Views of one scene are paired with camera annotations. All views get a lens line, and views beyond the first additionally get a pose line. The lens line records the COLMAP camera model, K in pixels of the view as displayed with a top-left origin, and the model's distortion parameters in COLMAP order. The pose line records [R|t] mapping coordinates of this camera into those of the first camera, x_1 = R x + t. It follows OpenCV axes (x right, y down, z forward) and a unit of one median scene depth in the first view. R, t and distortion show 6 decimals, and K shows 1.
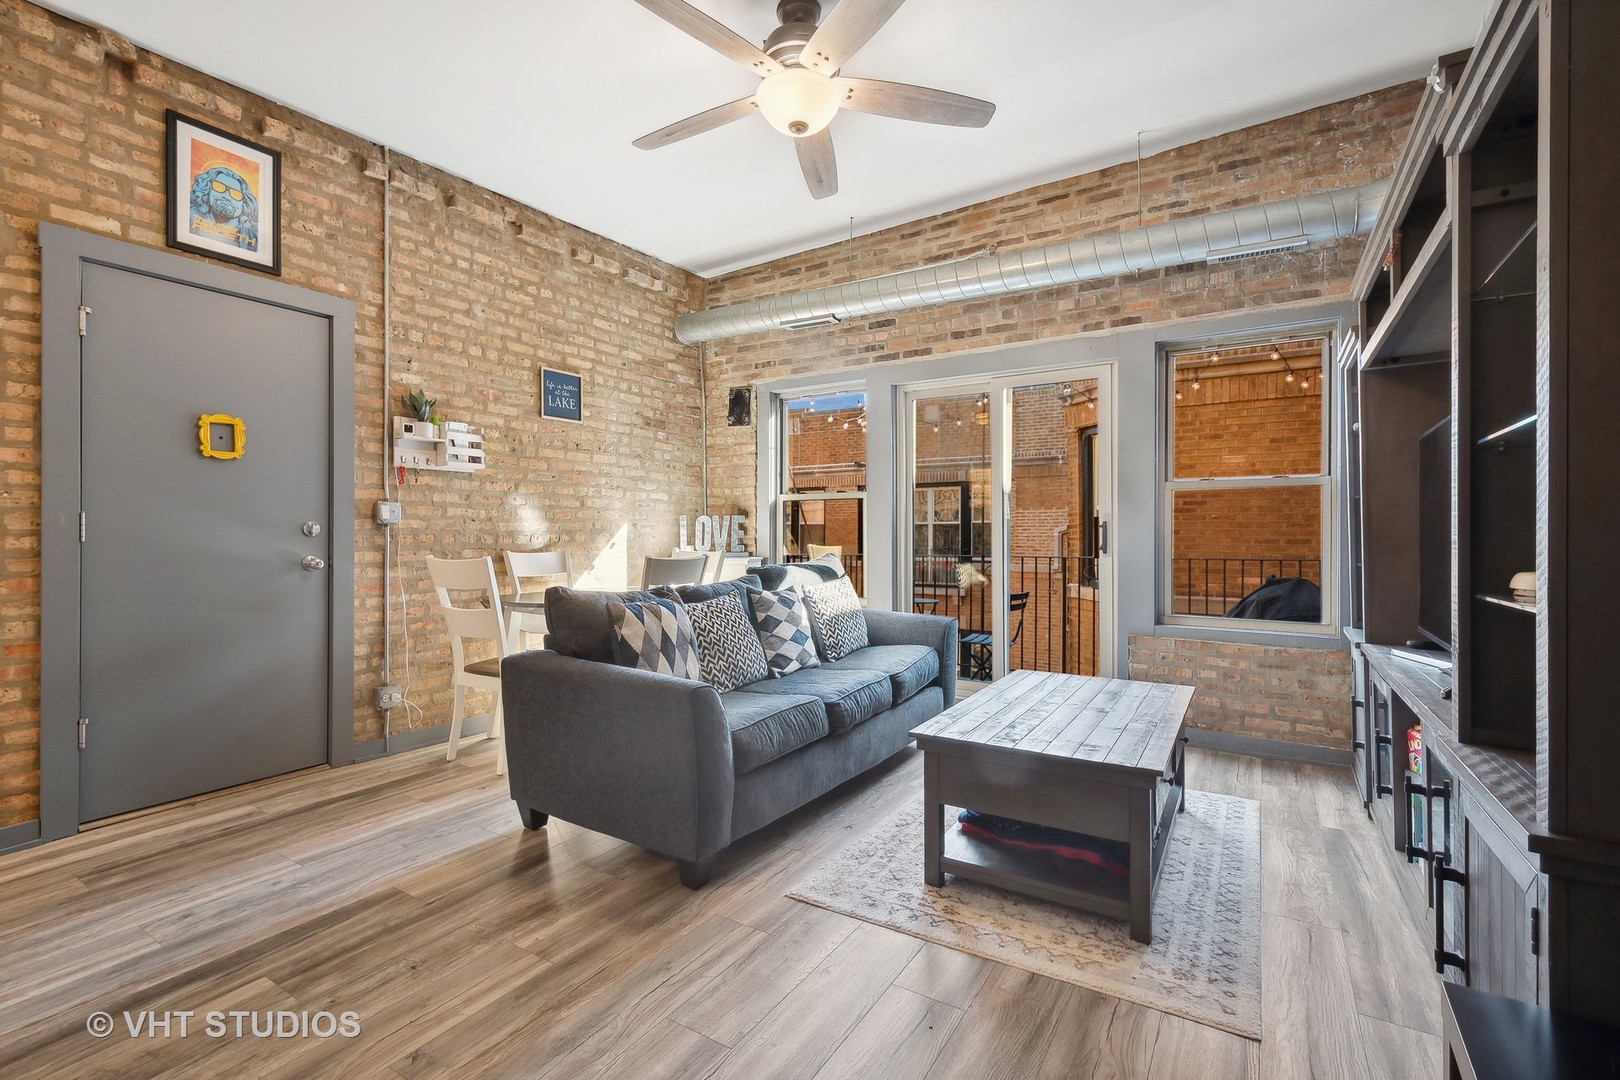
lens RADIAL K [[717.8, 0, 809.2], [0, 717.8, 531.8], [0, 0, 1]] dist [0.008366, -0.000219]
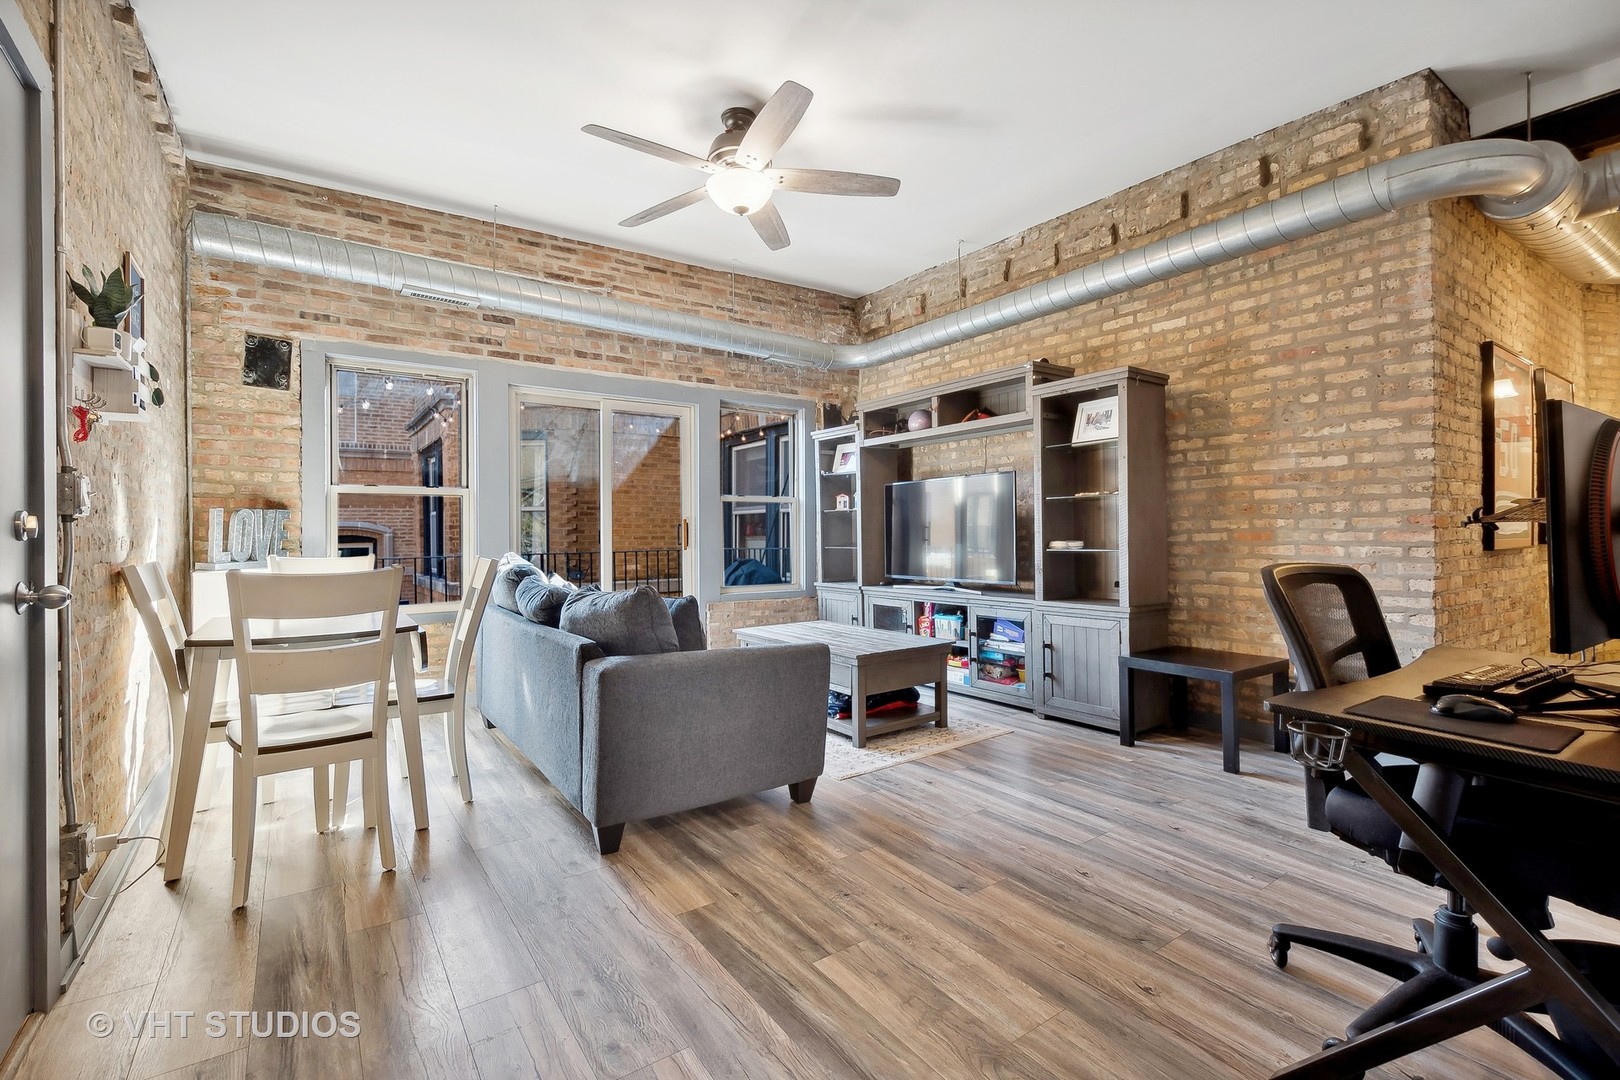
lens RADIAL K [[713.9, 0, 811.8], [0, 713.9, 530.5], [0, 0, 1]] dist [0.009678, -0.000588]
pose [[0.376901, -0.001449, 0.926252, -0.677084], [0.004794, 0.999988, -0.000386, 0.001663], [-0.926241, 0.004586, 0.376904, 0.247535]]
